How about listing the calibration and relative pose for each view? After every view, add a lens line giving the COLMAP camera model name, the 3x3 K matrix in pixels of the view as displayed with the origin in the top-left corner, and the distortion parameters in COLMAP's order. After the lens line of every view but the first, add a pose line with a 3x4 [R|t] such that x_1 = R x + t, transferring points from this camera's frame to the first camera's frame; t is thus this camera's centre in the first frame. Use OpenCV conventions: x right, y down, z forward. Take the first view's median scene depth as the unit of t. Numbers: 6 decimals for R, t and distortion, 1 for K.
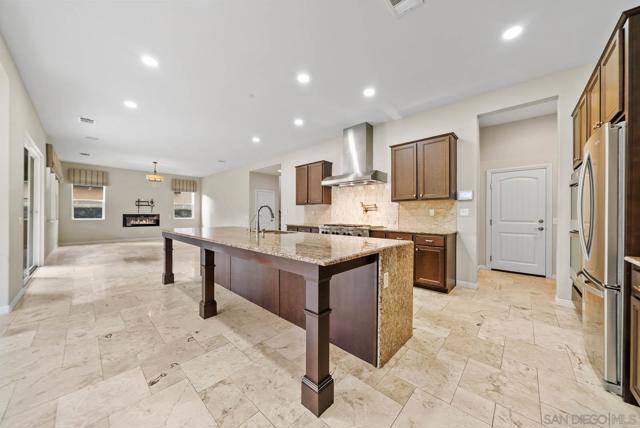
lens RADIAL K [[220.9, 0, 321.1], [0, 220.9, 214.0], [0, 0, 1]] dist [-0.001709, 0.000422]
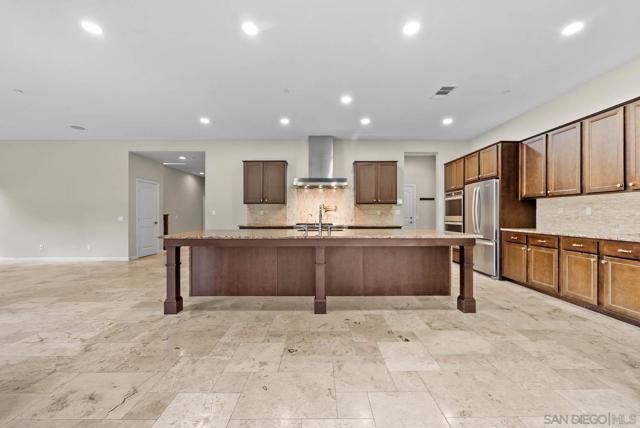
lens RADIAL K [[240.5, 0, 321.2], [0, 240.5, 215.3], [0, 0, 1]] dist [0.000234, -0.000068]
pose [[0.732120, -0.006282, 0.681146, -0.918284], [0.003463, 0.999979, 0.005501, 0.001014], [-0.681167, -0.001668, 0.732127, 0.125556]]
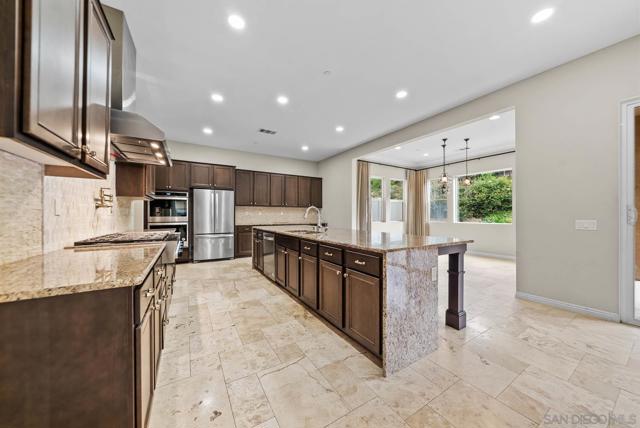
lens RADIAL K [[220.9, 0, 321.7], [0, 220.9, 212.7], [0, 0, 1]] dist [-0.001709, 0.000422]
pose [[-0.962413, -0.002912, 0.271575, -0.527643], [-0.006064, 0.999924, -0.010769, 0.002423], [-0.271522, -0.012011, -0.962357, 1.796372]]
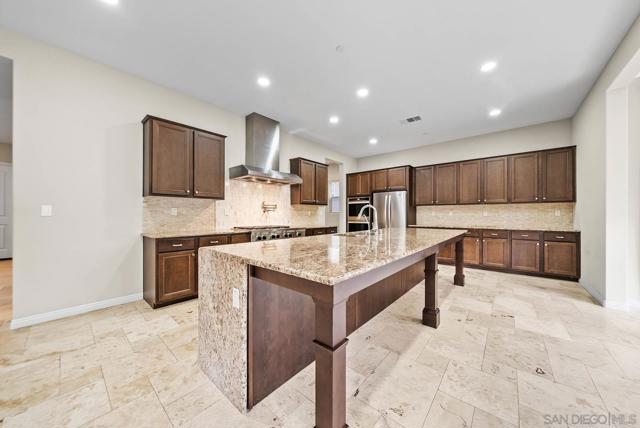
lens RADIAL K [[220.9, 0, 322.4], [0, 220.9, 215.0], [0, 0, 1]] dist [-0.001709, 0.000422]
pose [[-0.042672, -0.004337, 0.999080, -1.023586], [-0.002858, 0.999987, 0.004219, -0.002417], [-0.999085, -0.002675, -0.042684, 1.080910]]
